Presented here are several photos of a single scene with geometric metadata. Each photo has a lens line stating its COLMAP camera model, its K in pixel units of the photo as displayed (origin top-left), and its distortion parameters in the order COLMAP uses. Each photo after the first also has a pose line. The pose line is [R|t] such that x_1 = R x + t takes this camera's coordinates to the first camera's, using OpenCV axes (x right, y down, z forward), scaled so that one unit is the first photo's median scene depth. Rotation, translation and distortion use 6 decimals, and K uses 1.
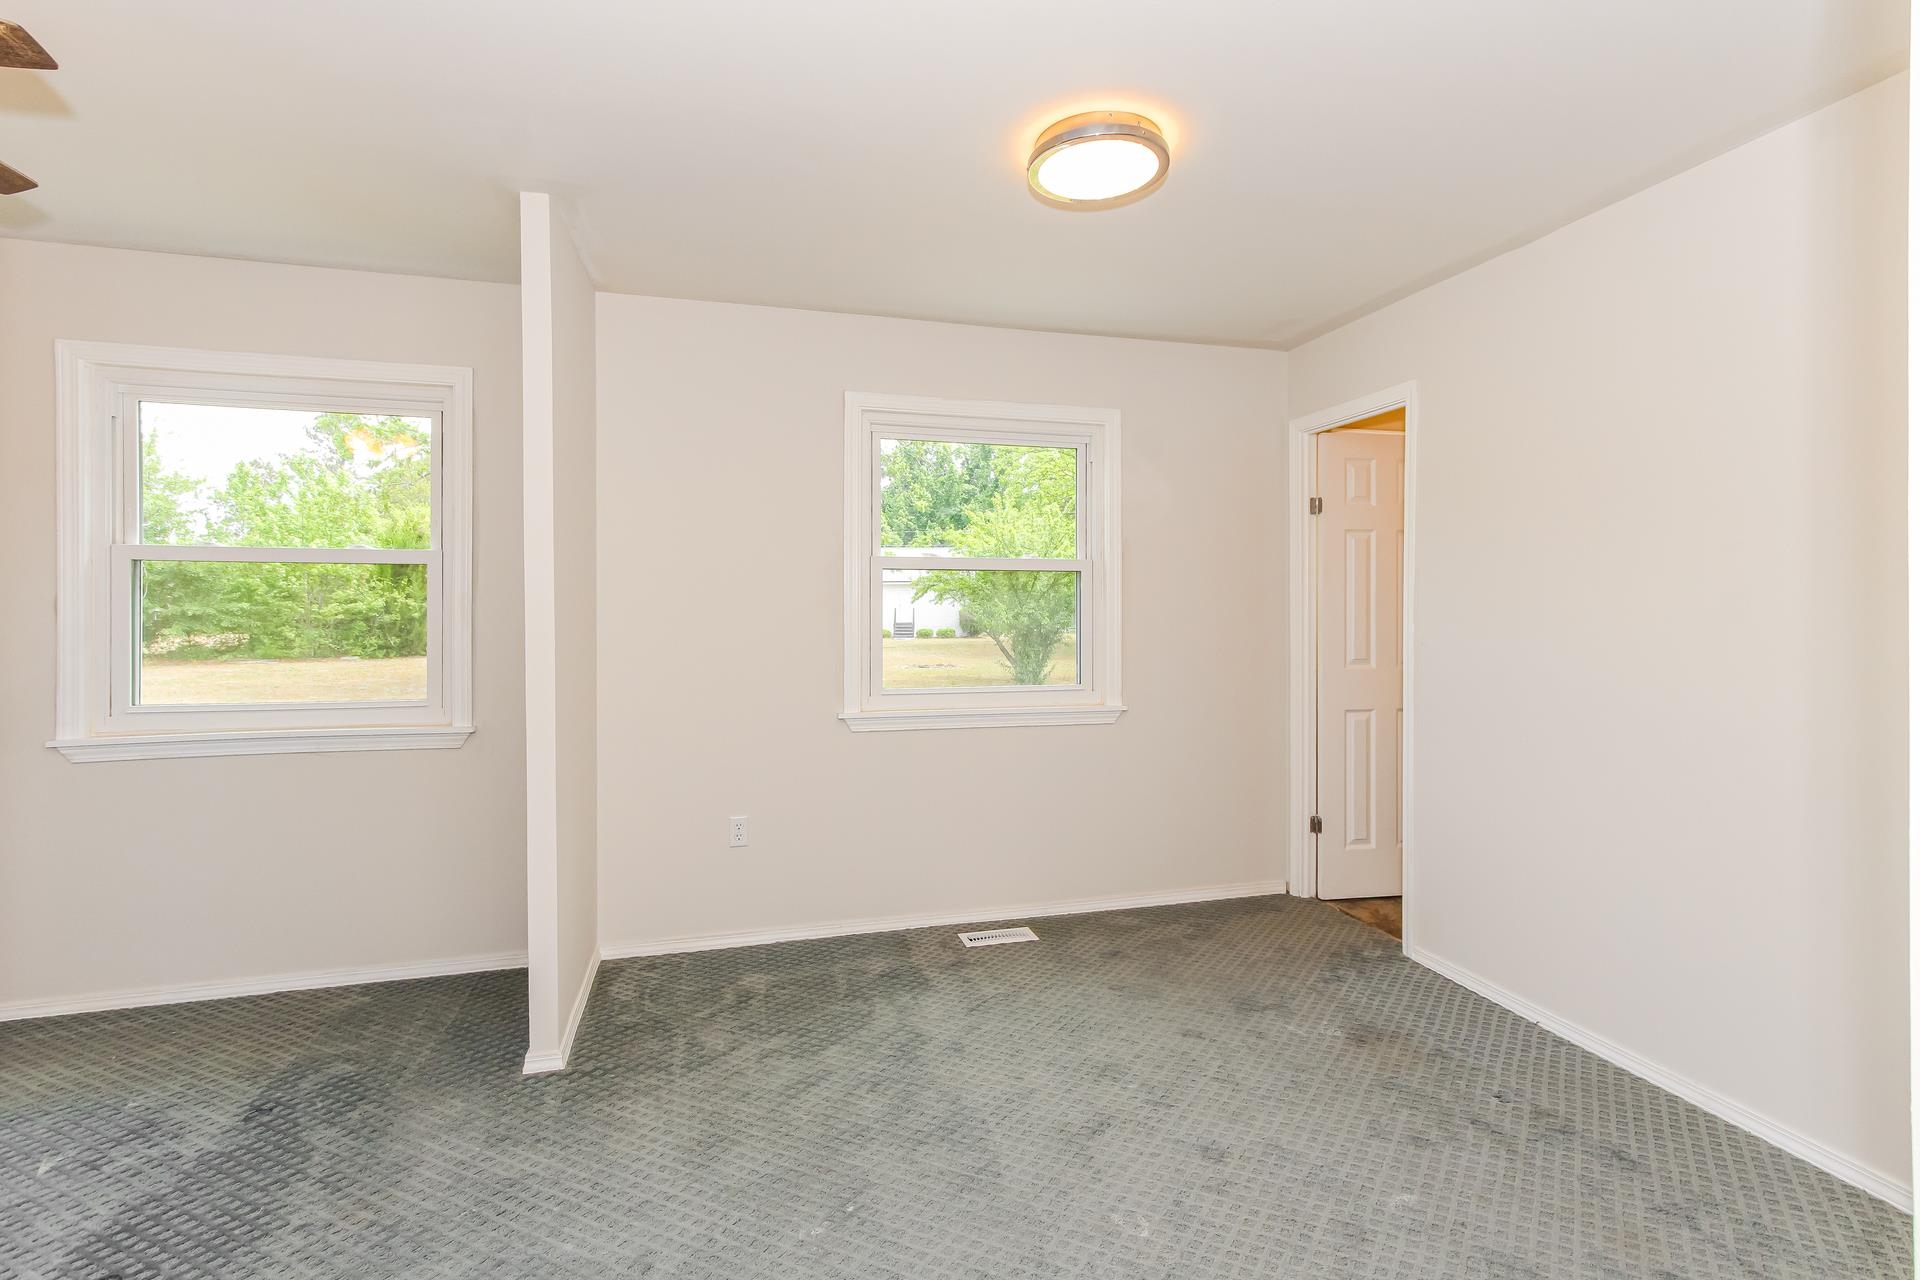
lens RADIAL K [[870.8, 0, 962.1], [0, 870.8, 613.1], [0, 0, 1]] dist [-0.002916, 0.004661]
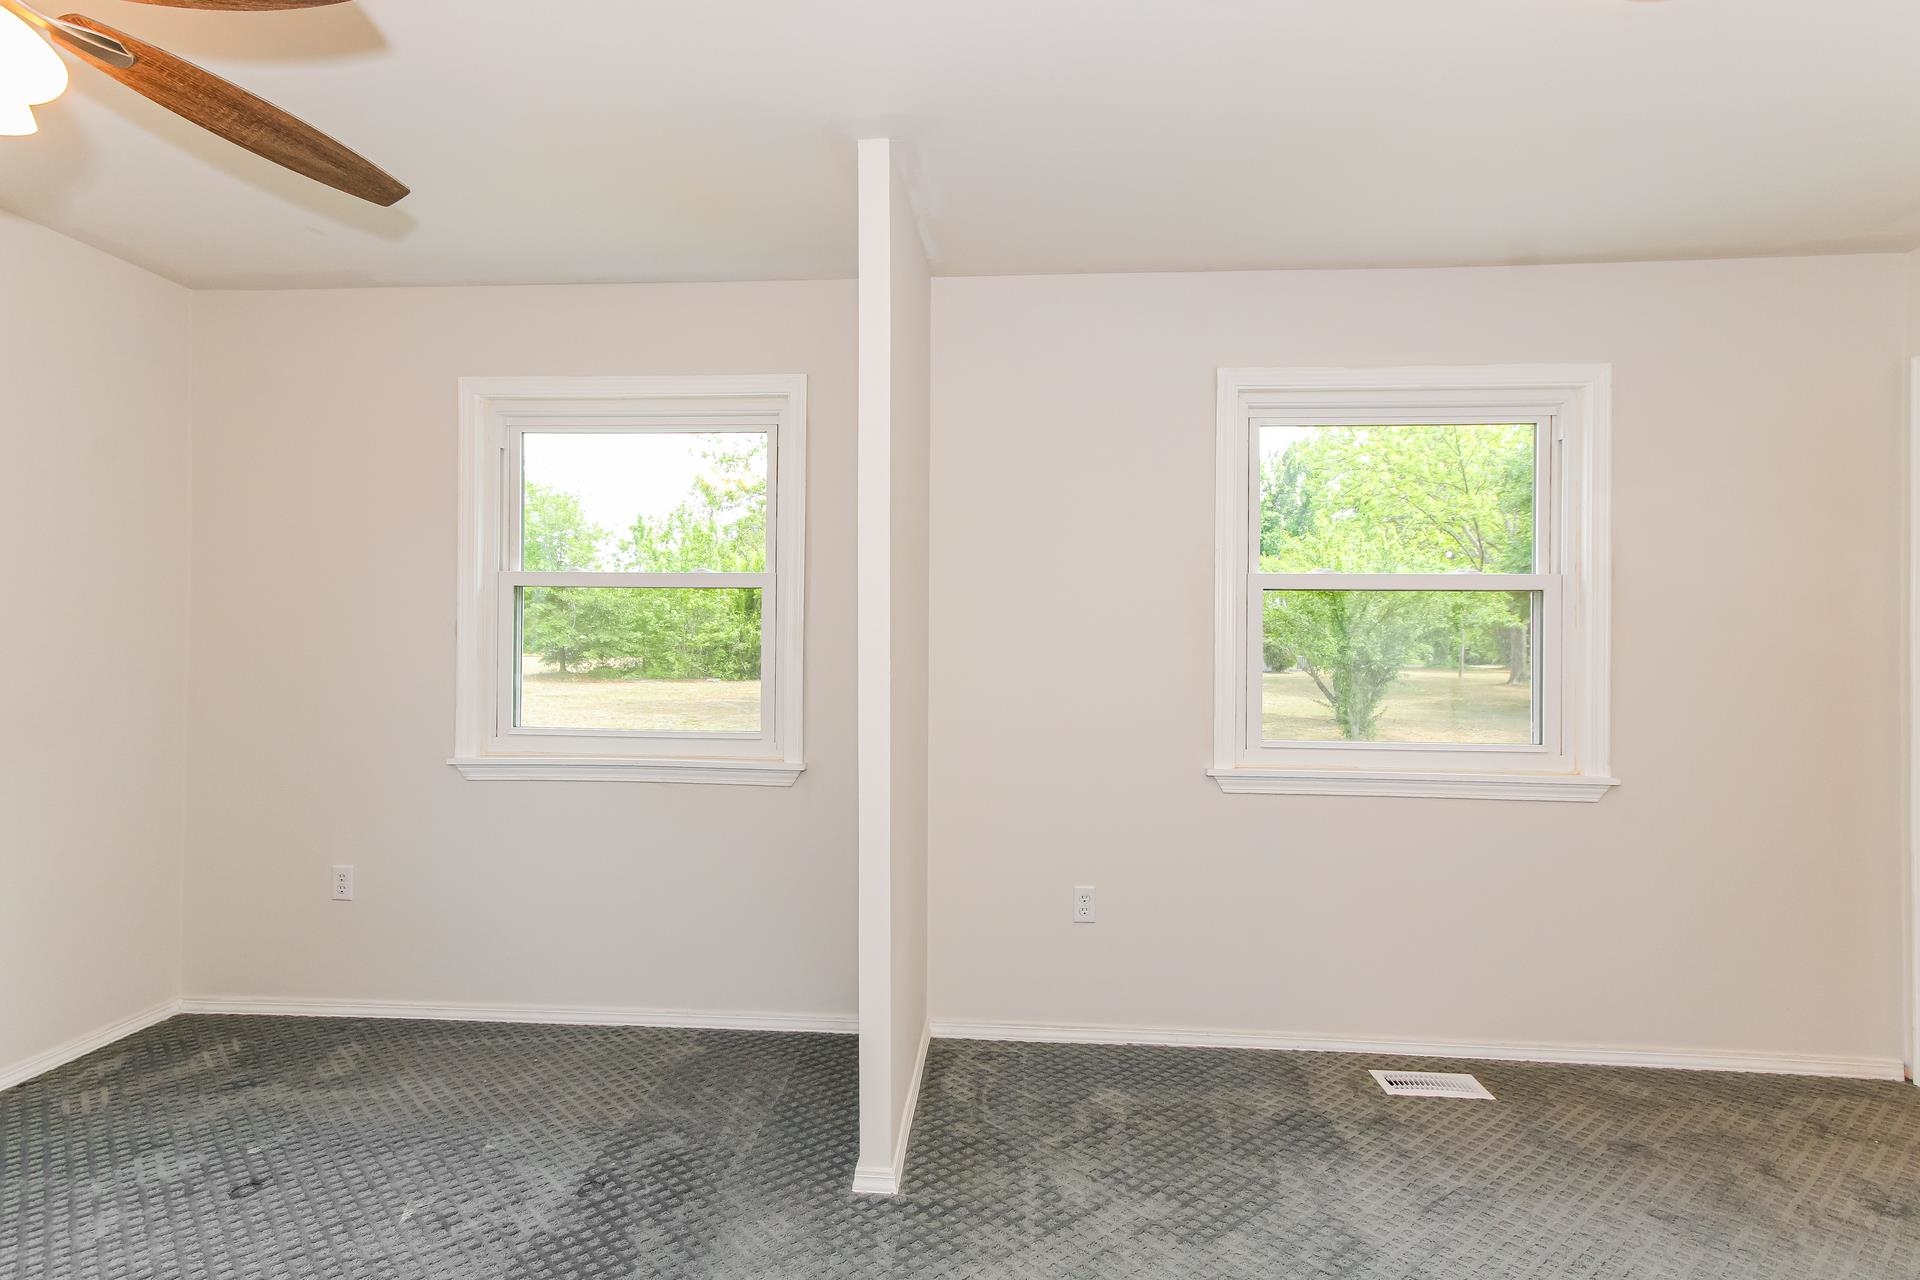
lens RADIAL K [[857.5, 0, 960.0], [0, 857.5, 640.0], [0, 0, 1]] dist [-0.000019, 0.005934]
pose [[0.944102, 0.007333, -0.329573, -0.112635], [-0.009306, 0.999947, -0.004408, 0.001632], [0.329523, 0.007229, 0.944120, 0.203775]]
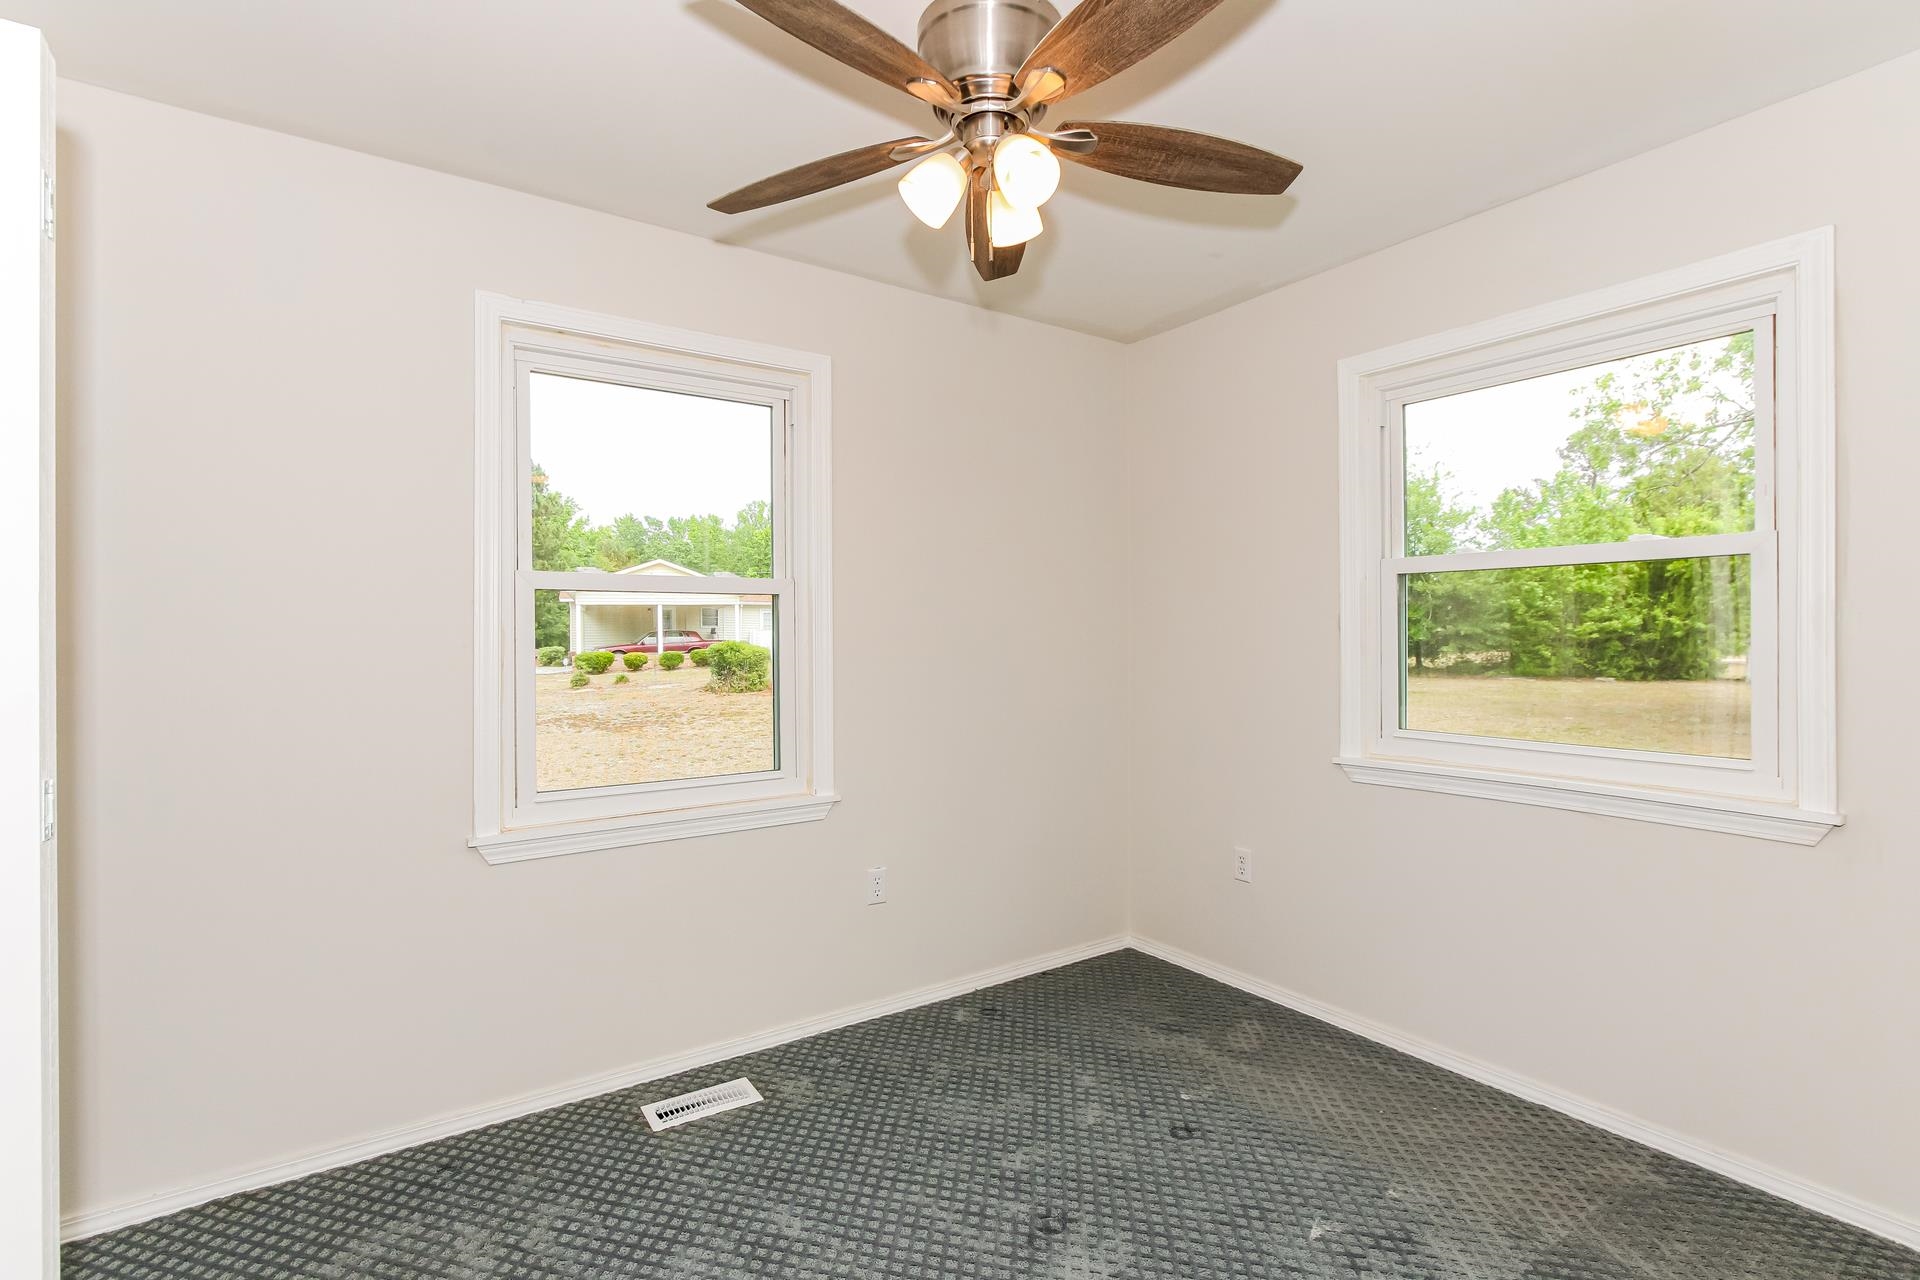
lens RADIAL K [[889.4, 0, 984.8], [0, 889.4, 641.3], [0, 0, 1]] dist [-0.000841, -0.000577]
pose [[0.343924, 0.004933, -0.938985, -0.194820], [0.004708, 0.999965, 0.006978, 0.002000], [0.938986, -0.006820, 0.343888, 0.237607]]
